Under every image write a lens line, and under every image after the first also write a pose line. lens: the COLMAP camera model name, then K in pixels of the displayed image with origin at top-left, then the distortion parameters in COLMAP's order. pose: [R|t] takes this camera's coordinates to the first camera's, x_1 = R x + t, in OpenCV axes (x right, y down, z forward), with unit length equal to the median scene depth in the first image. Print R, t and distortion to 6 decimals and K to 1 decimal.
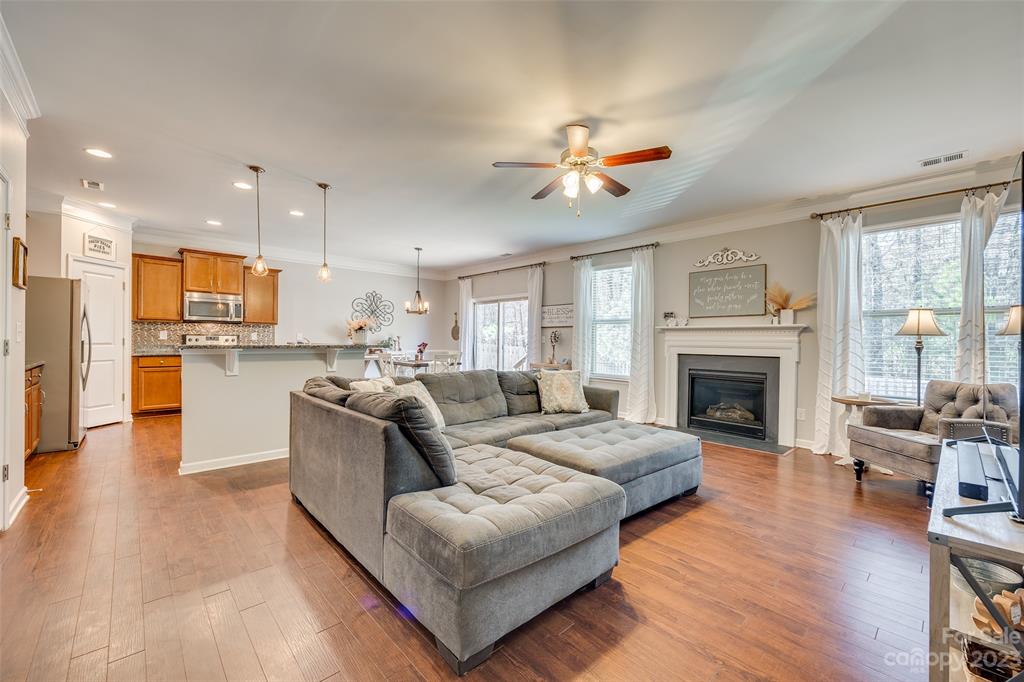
lens RADIAL K [[413.6, 0, 512.5], [0, 413.6, 343.6], [0, 0, 1]] dist [-0.001541, -0.000019]
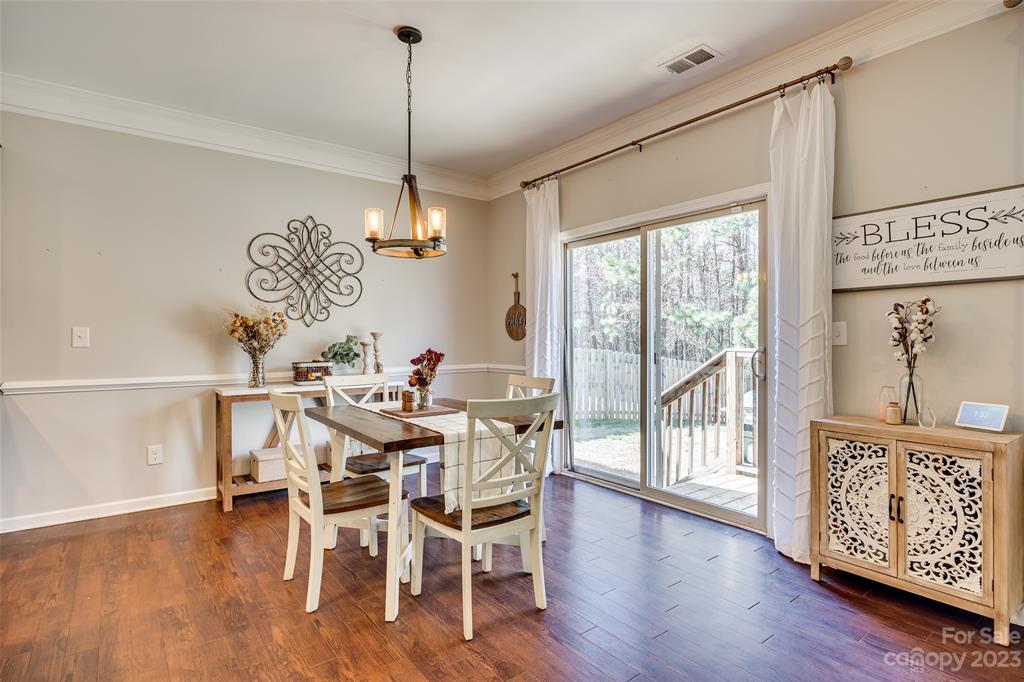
lens RADIAL K [[521.8, 0, 508.2], [0, 521.8, 339.3], [0, 0, 1]] dist [-0.001290, -0.000242]
pose [[0.994732, -0.014215, -0.101516, -0.129444], [0.013251, 0.999861, -0.010164, -0.006064], [0.101647, 0.008765, 0.994782, 0.677200]]
